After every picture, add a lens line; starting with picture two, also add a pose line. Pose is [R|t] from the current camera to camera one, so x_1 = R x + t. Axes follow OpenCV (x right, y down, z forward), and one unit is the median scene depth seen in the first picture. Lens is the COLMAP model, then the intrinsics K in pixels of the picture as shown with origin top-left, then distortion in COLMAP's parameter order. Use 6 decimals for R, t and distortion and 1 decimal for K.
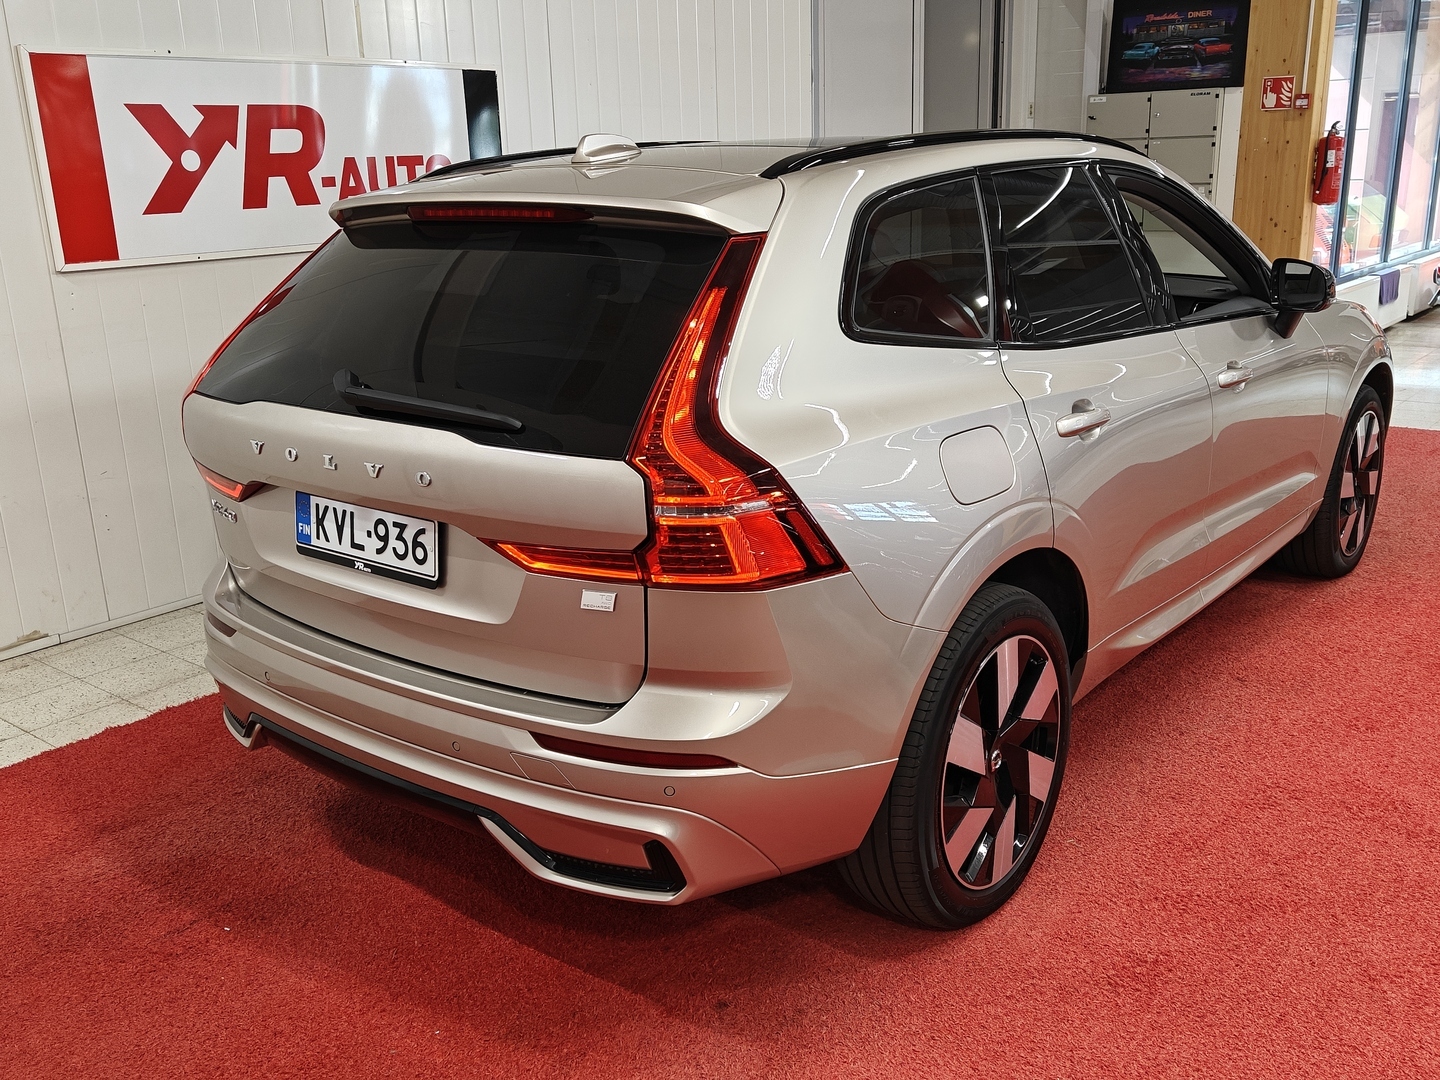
lens RADIAL K [[1310.0, 0, 720.0], [0, 1310.0, 540.0], [0, 0, 1]] dist [0.027586, 0.001095]
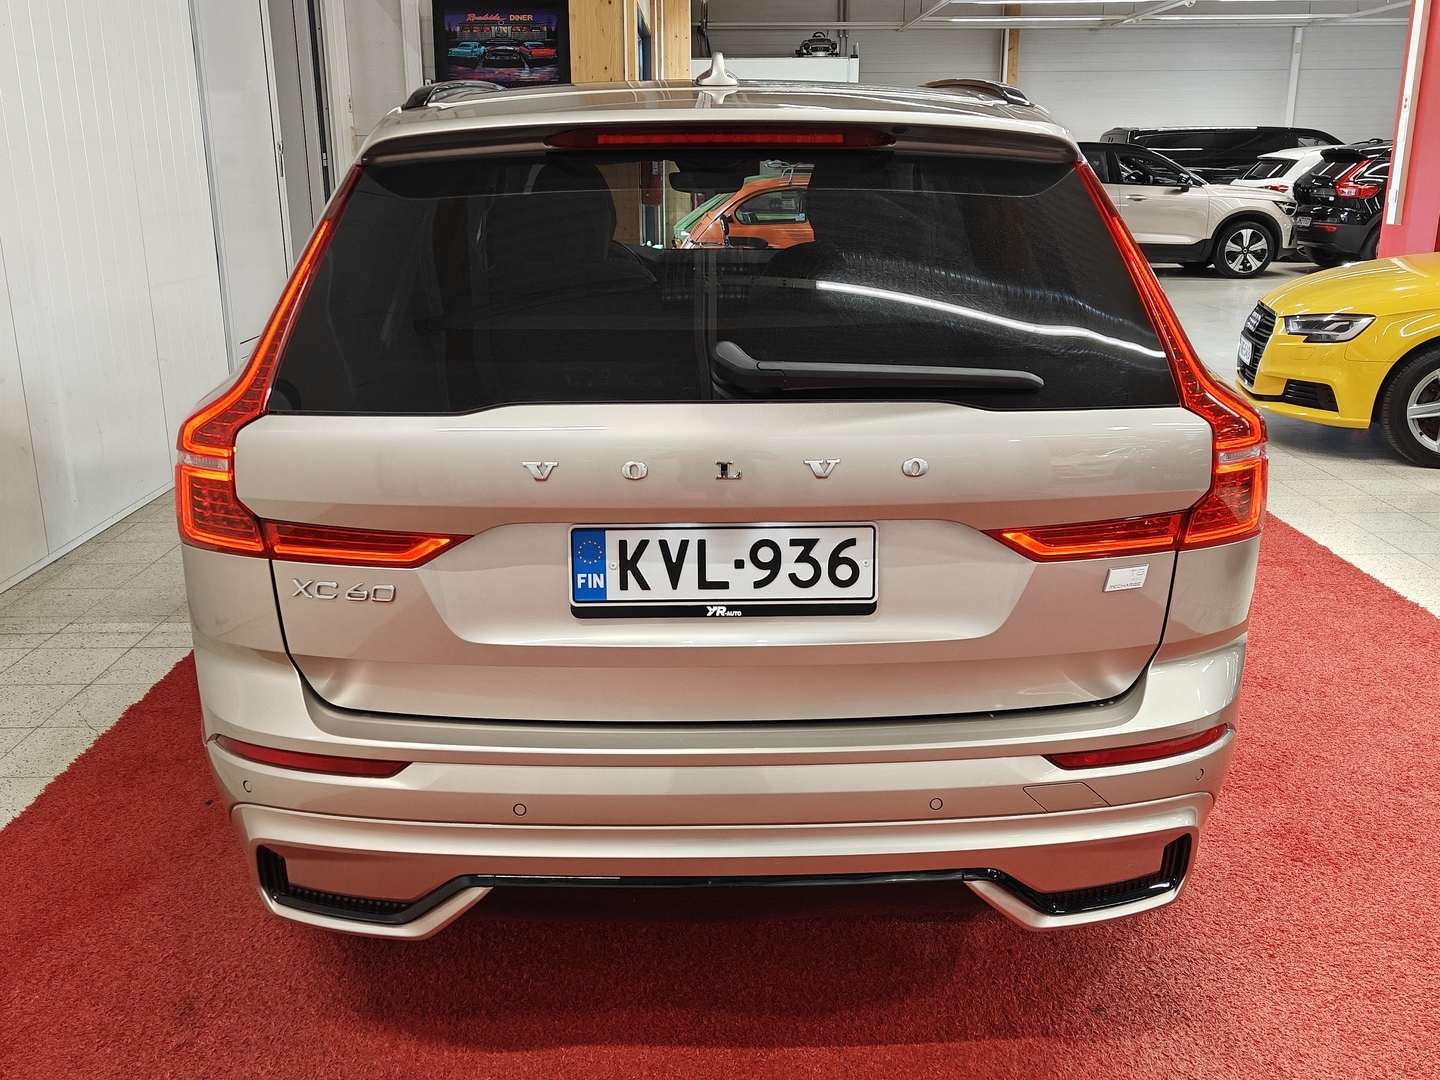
lens RADIAL K [[1310.0, 0, 720.0], [0, 1310.0, 540.0], [0, 0, 1]] dist [0.027586, 0.001095]
pose [[0.781648, -0.154975, 0.604159, -0.707544], [0.163182, 0.985713, 0.041728, -0.049689], [-0.601995, 0.065971, 0.795770, 0.411554]]
